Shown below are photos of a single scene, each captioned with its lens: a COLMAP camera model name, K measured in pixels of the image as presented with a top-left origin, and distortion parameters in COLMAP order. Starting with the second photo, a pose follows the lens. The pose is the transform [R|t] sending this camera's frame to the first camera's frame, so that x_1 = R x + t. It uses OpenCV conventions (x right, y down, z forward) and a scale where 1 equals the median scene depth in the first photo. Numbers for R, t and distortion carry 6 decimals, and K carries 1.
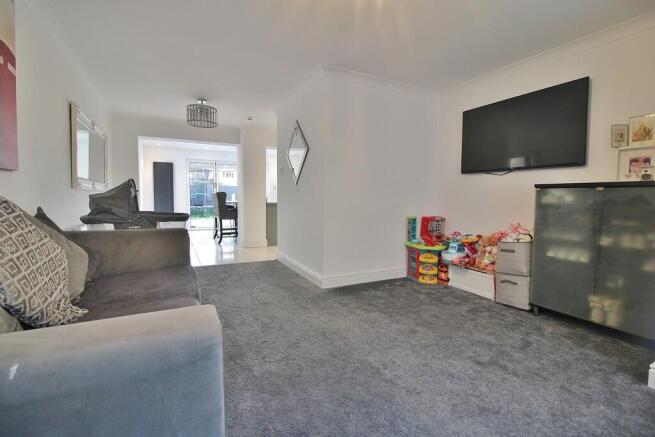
lens RADIAL K [[303.5, 0, 326.9], [0, 303.5, 213.2], [0, 0, 1]] dist [0.001211, -0.000253]
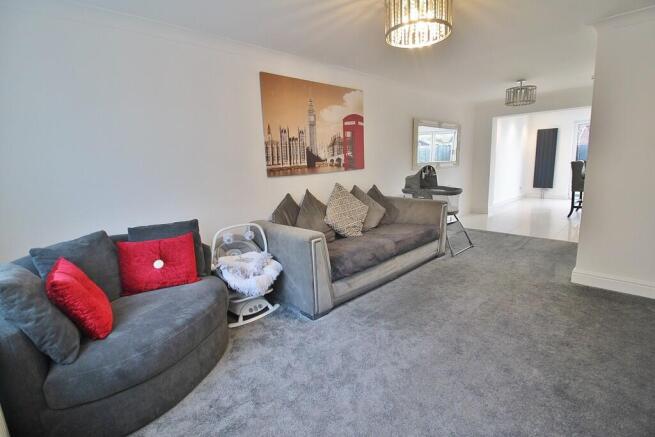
lens RADIAL K [[303.5, 0, 327.3], [0, 303.5, 219.5], [0, 0, 1]] dist [0.001211, -0.000253]
pose [[0.262137, 0.152929, -0.952836, 0.774410], [-0.002585, 0.987471, 0.157777, -0.089089], [0.965027, -0.038896, 0.259248, 0.105626]]
